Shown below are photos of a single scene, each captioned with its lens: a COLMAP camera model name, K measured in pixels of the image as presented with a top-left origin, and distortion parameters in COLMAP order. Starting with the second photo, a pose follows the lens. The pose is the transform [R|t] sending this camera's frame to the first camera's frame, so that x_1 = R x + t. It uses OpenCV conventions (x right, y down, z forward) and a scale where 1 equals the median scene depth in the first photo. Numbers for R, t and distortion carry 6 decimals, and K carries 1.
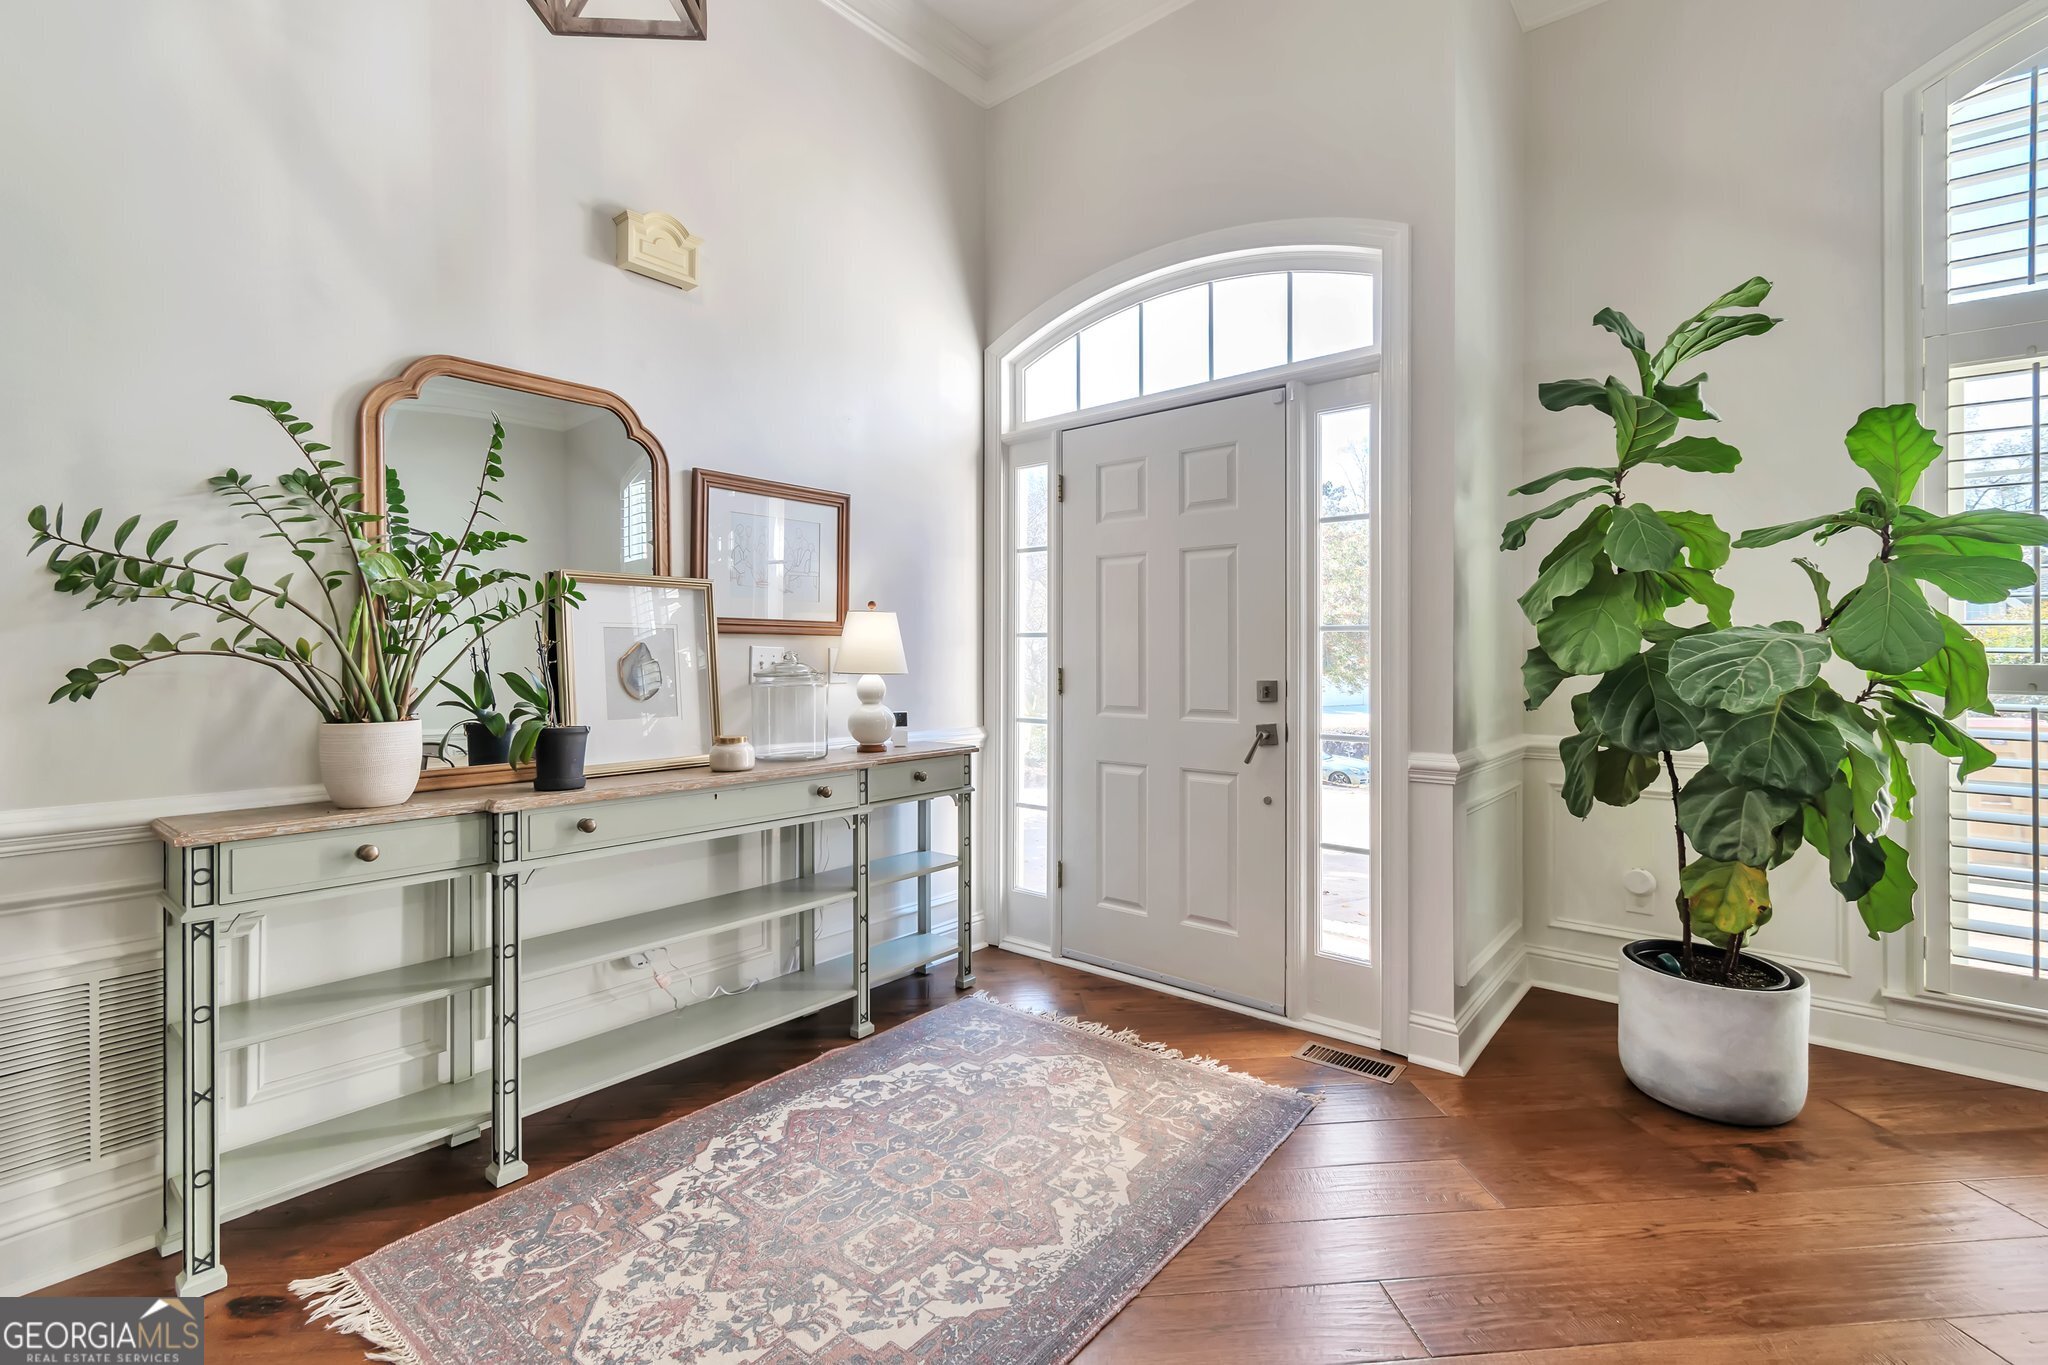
lens RADIAL K [[907.7, 0, 1036.9], [0, 907.7, 656.8], [0, 0, 1]] dist [0.003675, -0.002209]
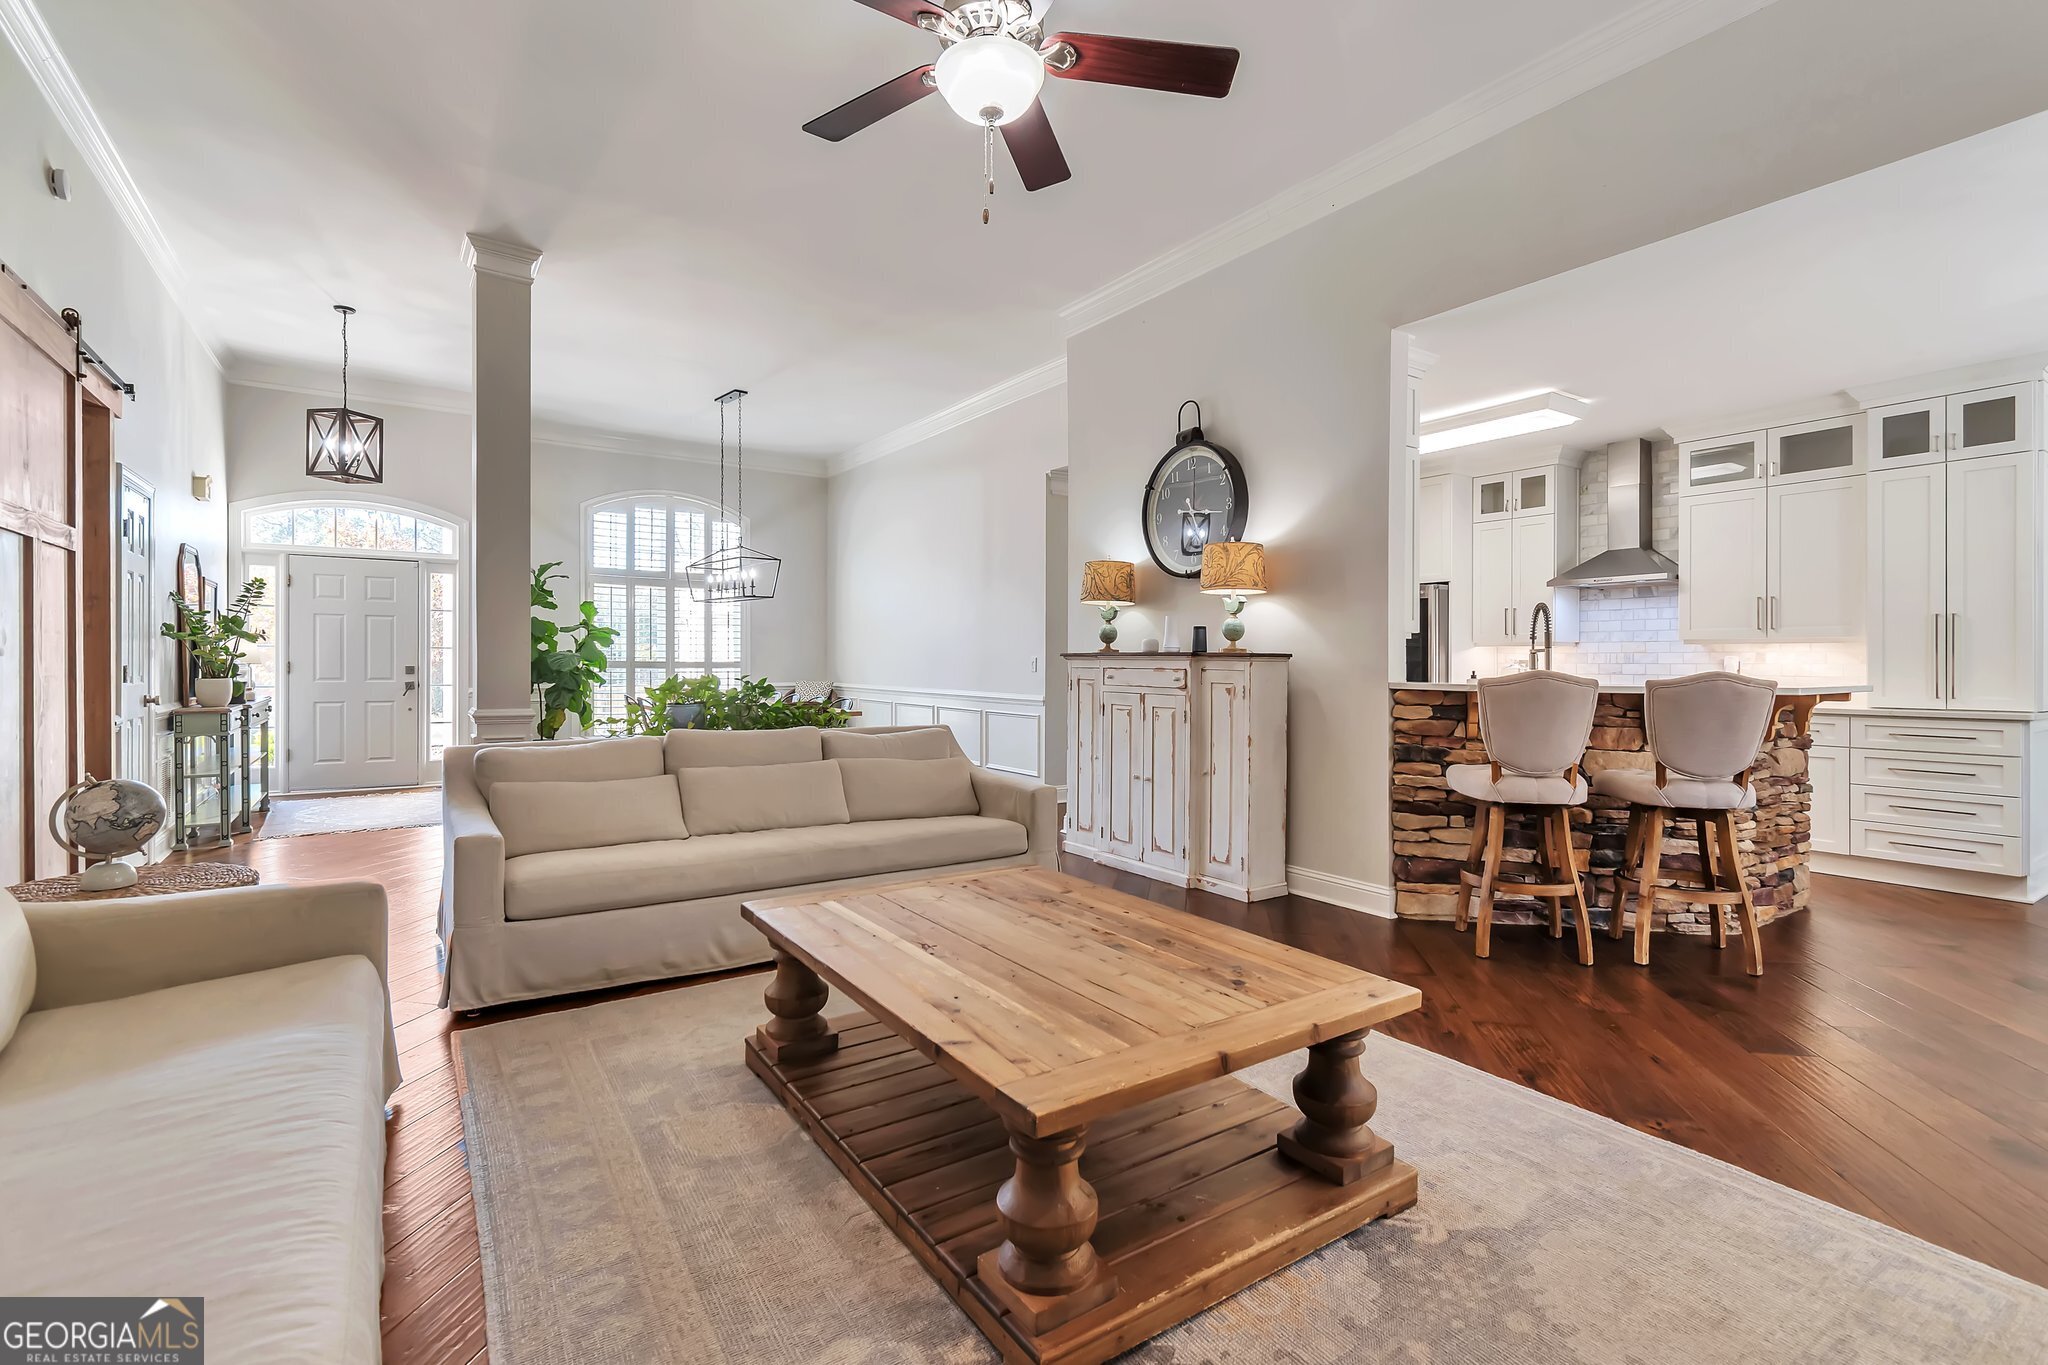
lens RADIAL K [[907.7, 0, 1019.8], [0, 907.7, 669.9], [0, 0, 1]] dist [0.003675, -0.002209]
pose [[0.288117, -0.009080, 0.957552, -2.360373], [-0.010347, 0.999867, 0.012595, -0.020936], [-0.957539, -0.013536, 0.287985, -1.998274]]
